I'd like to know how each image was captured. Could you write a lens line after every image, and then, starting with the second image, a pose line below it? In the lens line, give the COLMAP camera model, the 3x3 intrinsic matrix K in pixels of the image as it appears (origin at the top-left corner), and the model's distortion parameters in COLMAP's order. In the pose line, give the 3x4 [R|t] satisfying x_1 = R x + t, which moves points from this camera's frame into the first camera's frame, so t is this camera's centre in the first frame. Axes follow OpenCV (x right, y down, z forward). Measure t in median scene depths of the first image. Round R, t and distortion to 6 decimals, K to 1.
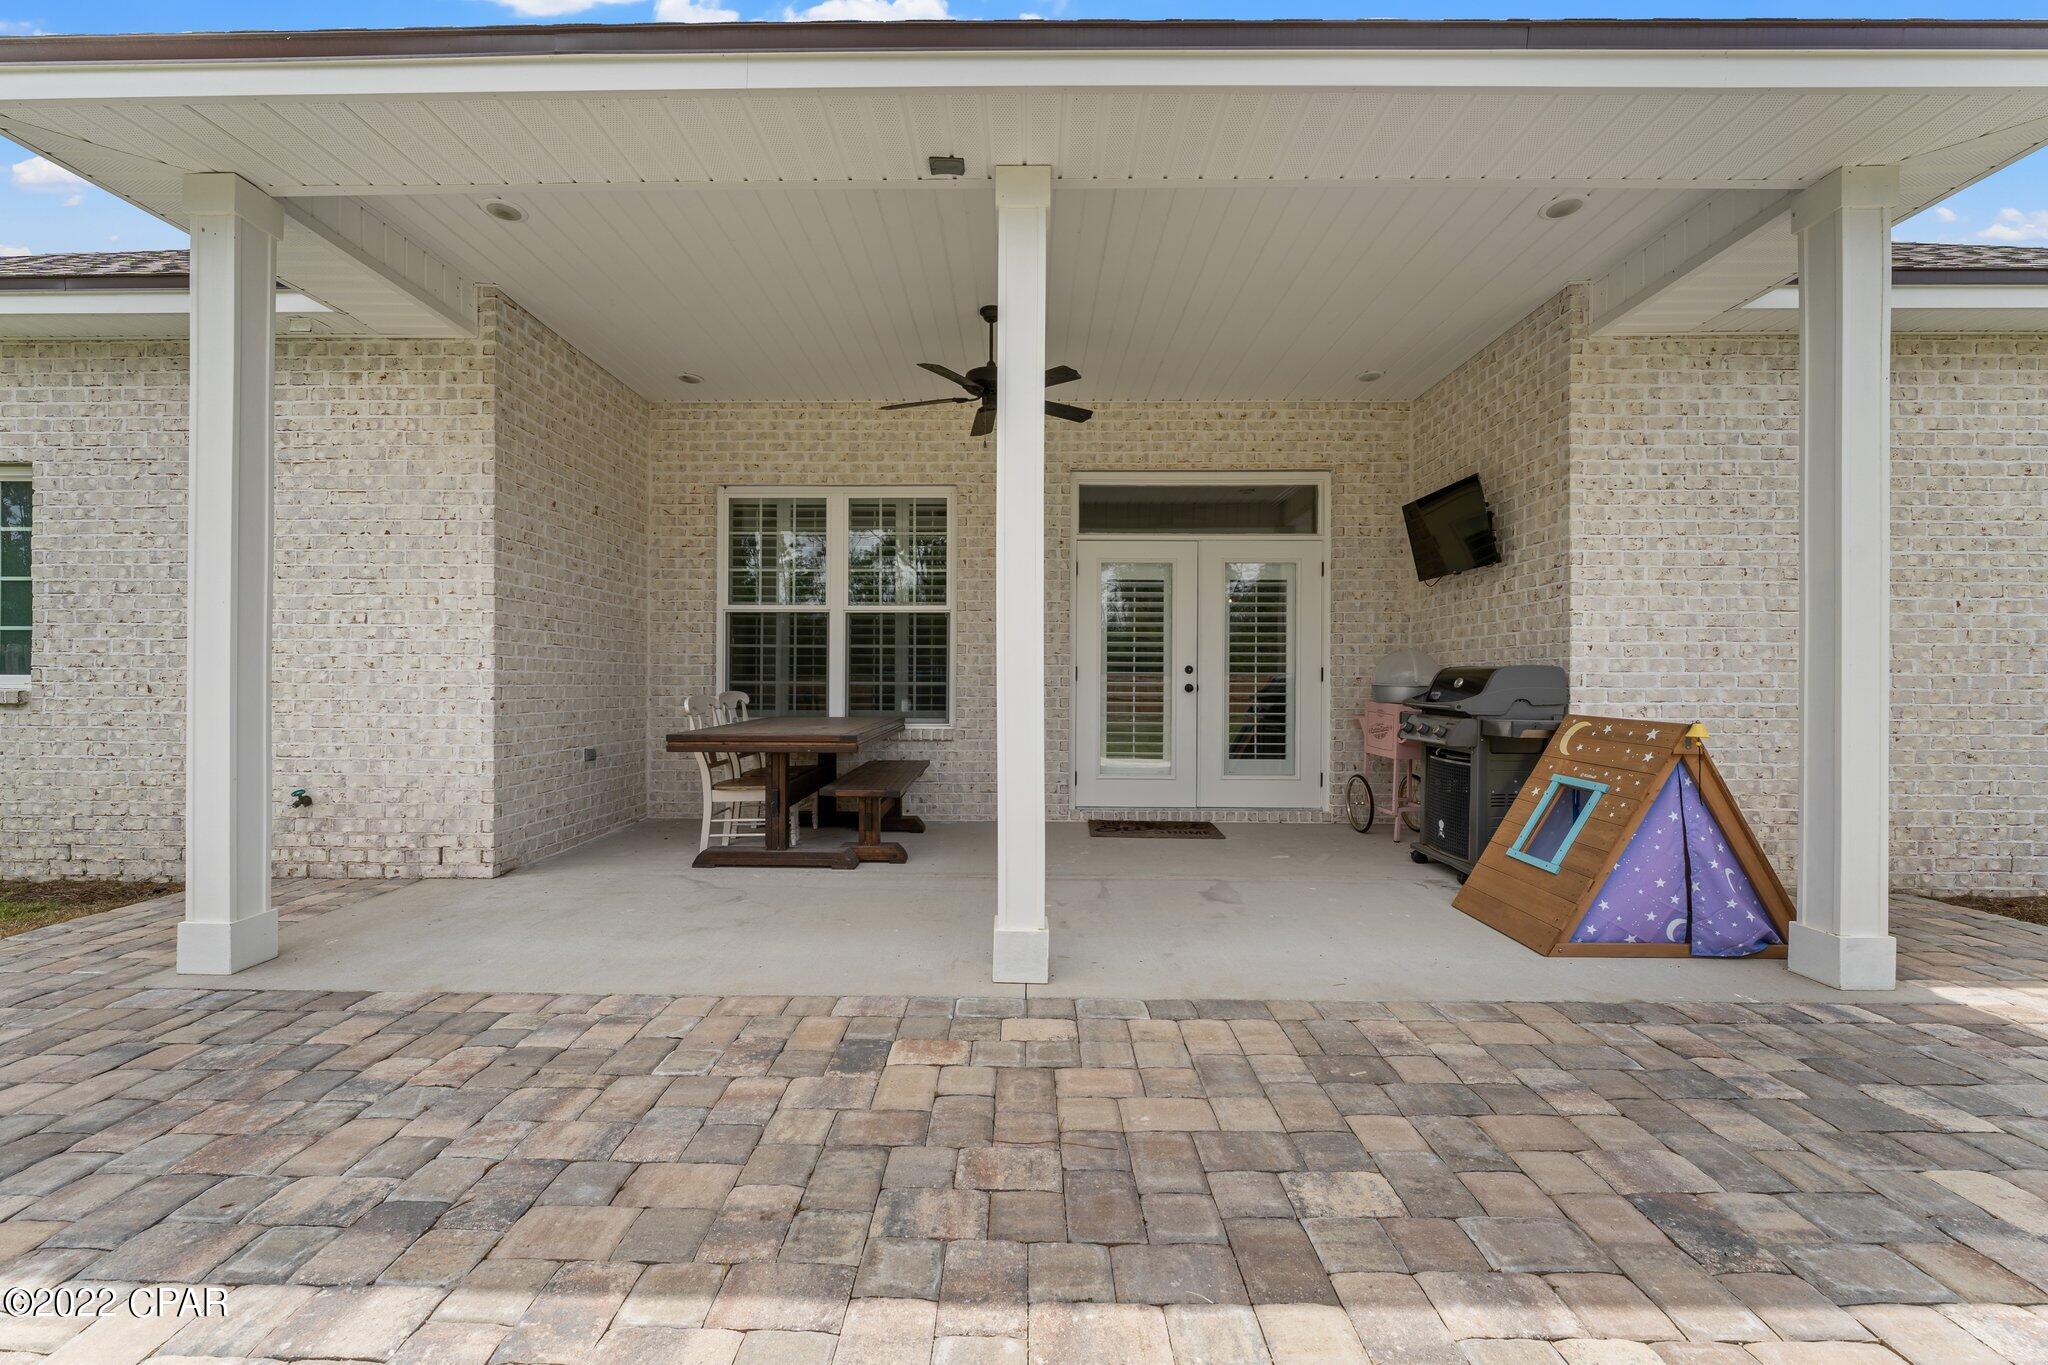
lens RADIAL K [[832.3, 0, 1024.0], [0, 832.3, 682.5], [0, 0, 1]] dist [-0.001669, -0.000041]
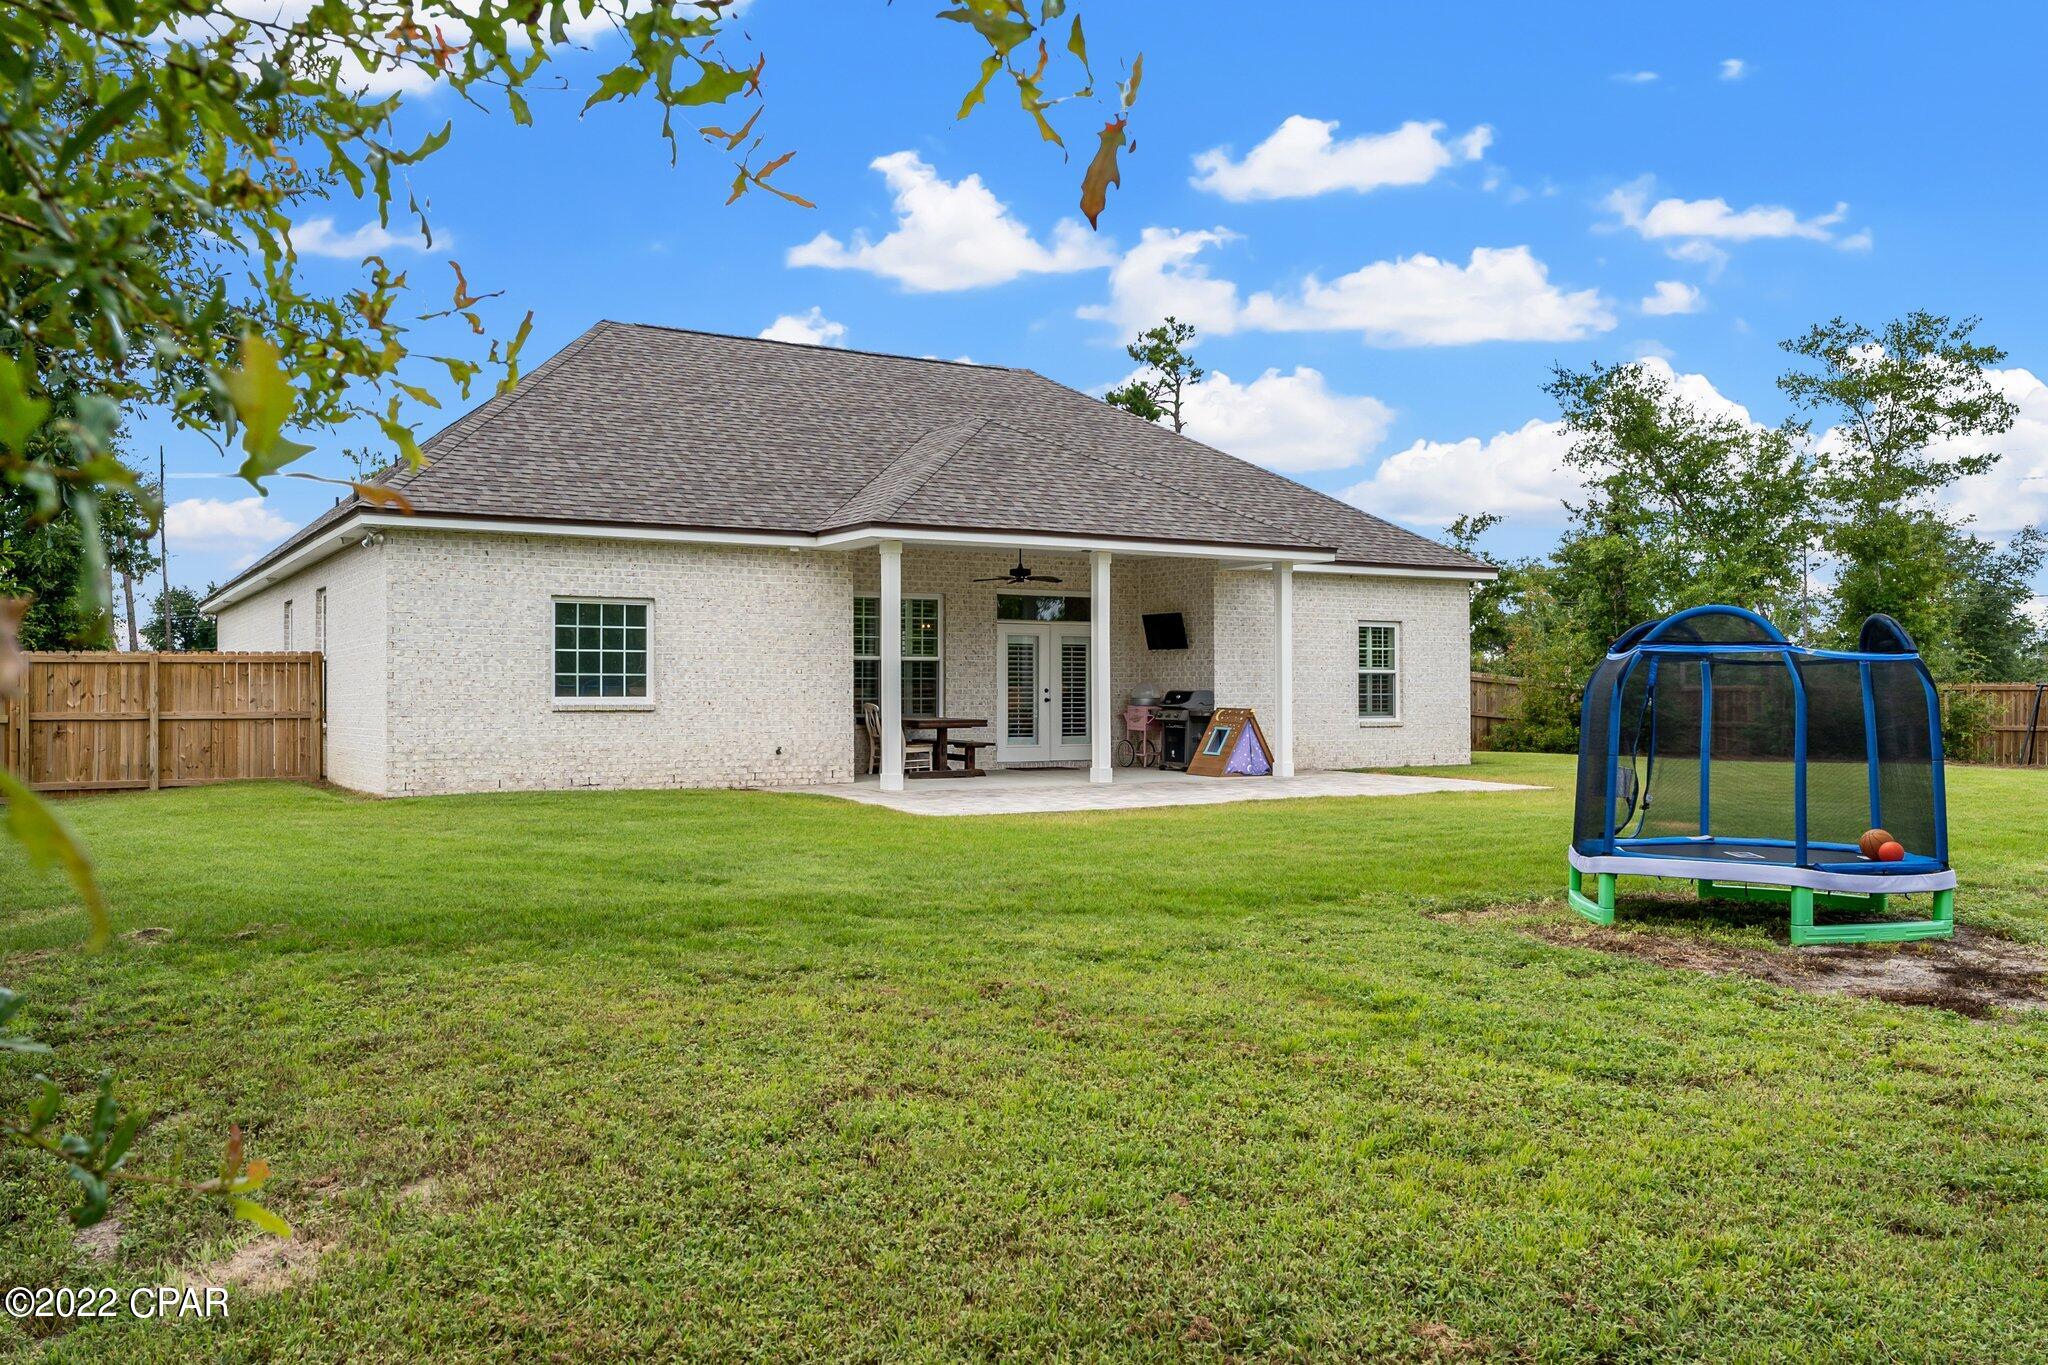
lens RADIAL K [[1617.6, 0, 1024.0], [0, 1617.6, 682.5], [0, 0, 1]] dist [-0.006450, -0.002440]
pose [[0.845417, -0.001479, 0.534106, -2.459694], [0.005315, 0.999970, -0.005644, -0.017112], [-0.534081, 0.007610, 0.845399, -2.867290]]
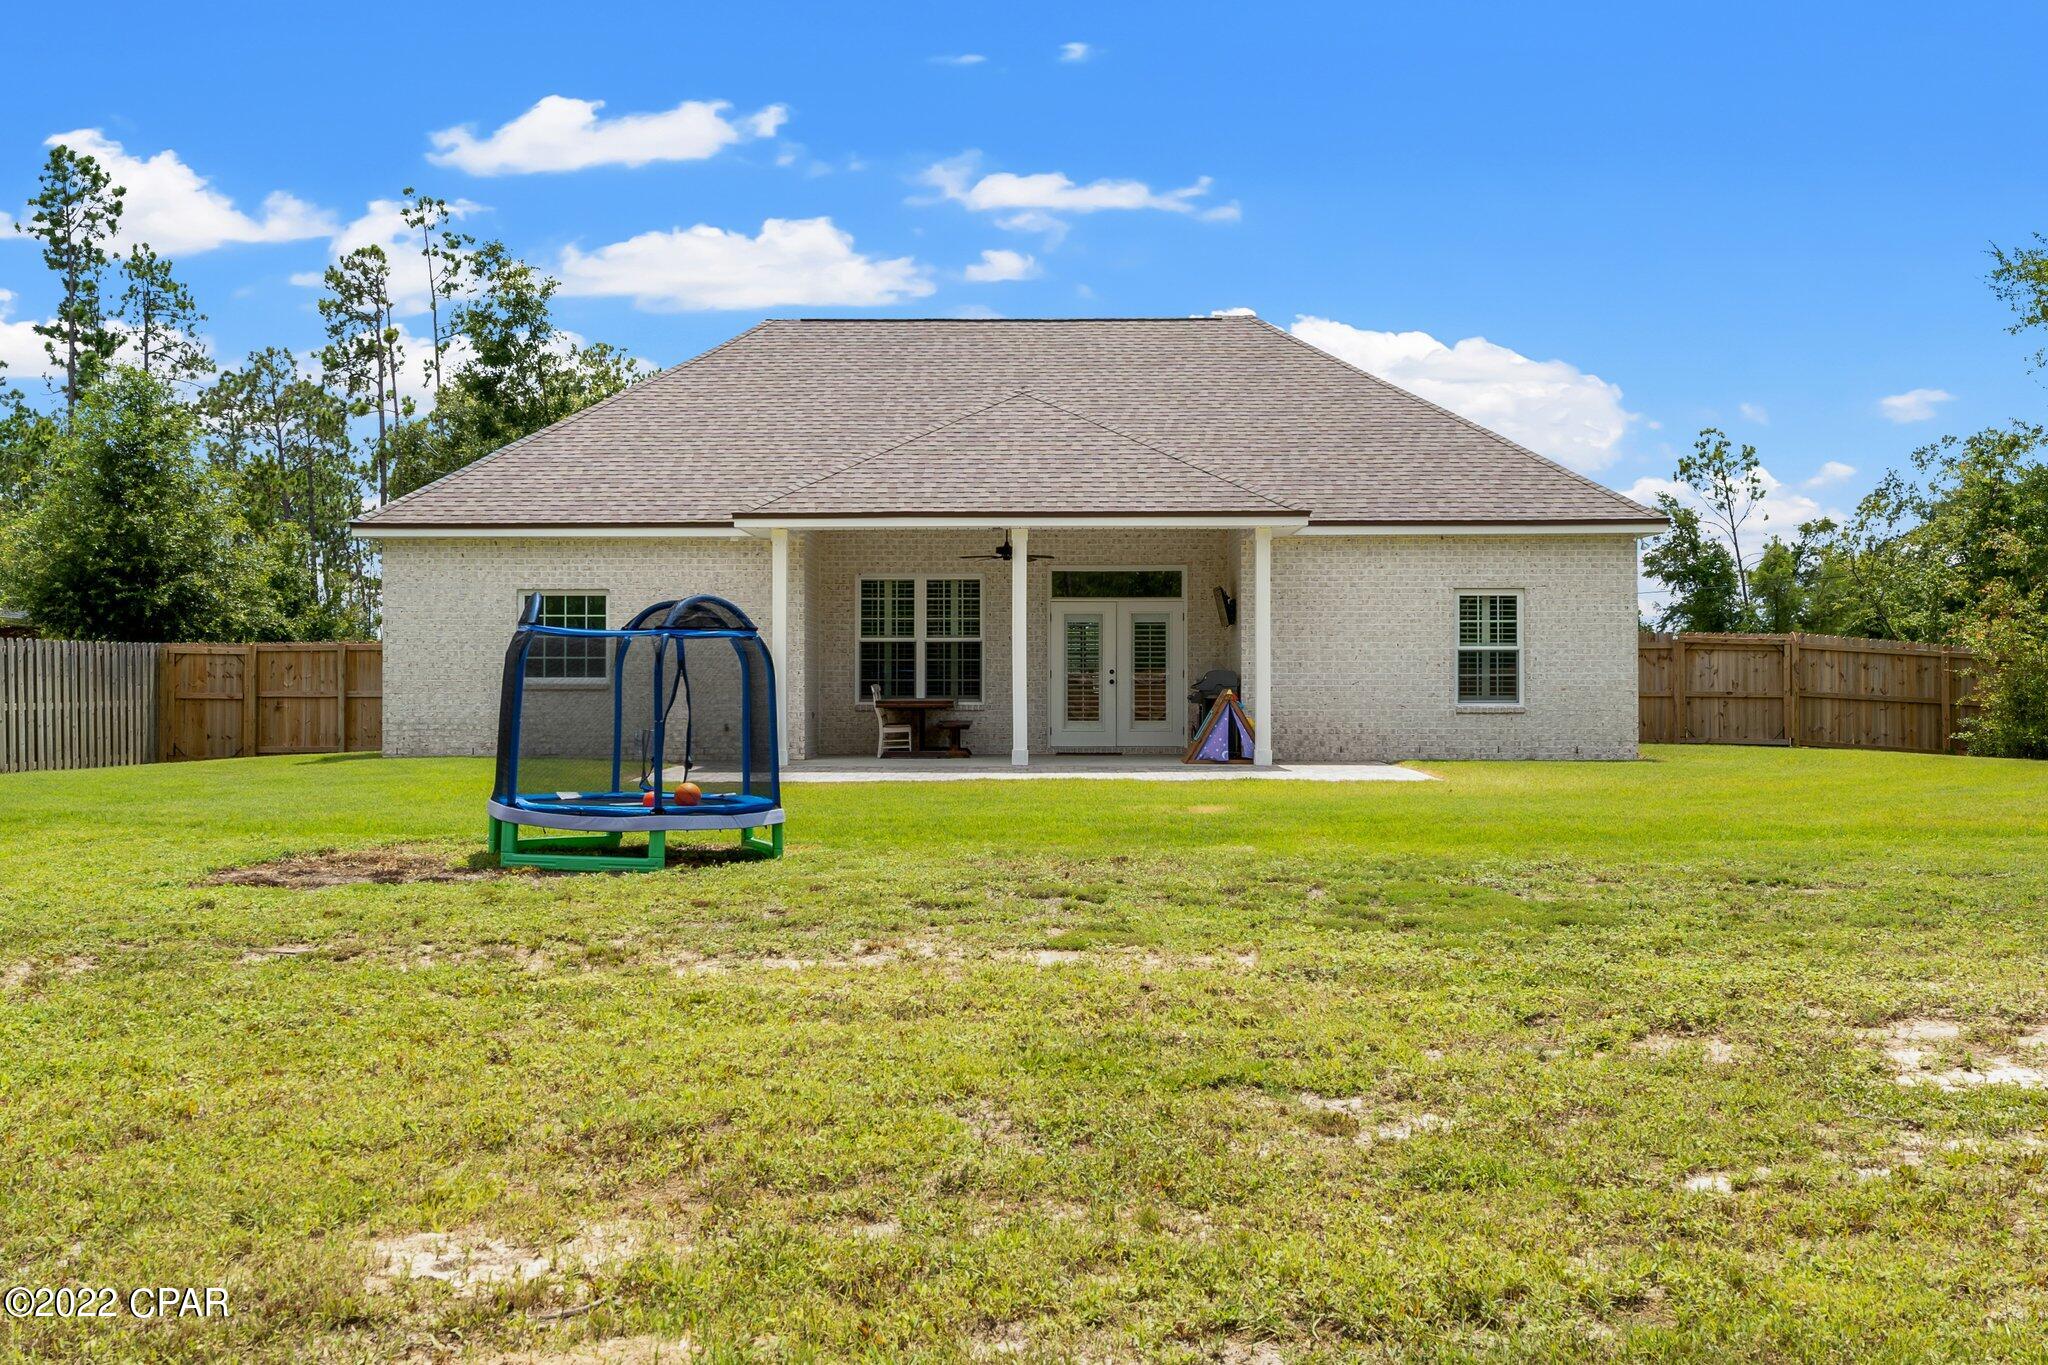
lens RADIAL K [[2036.8, 0, 1024.0], [0, 2036.8, 682.5], [0, 0, 1]] dist [0.000567, -0.007826]
pose [[0.999984, -0.005595, -0.000384, 0.007381], [0.005594, 0.999980, -0.002942, 0.027023], [0.000400, 0.002939, 0.999996, -4.590934]]
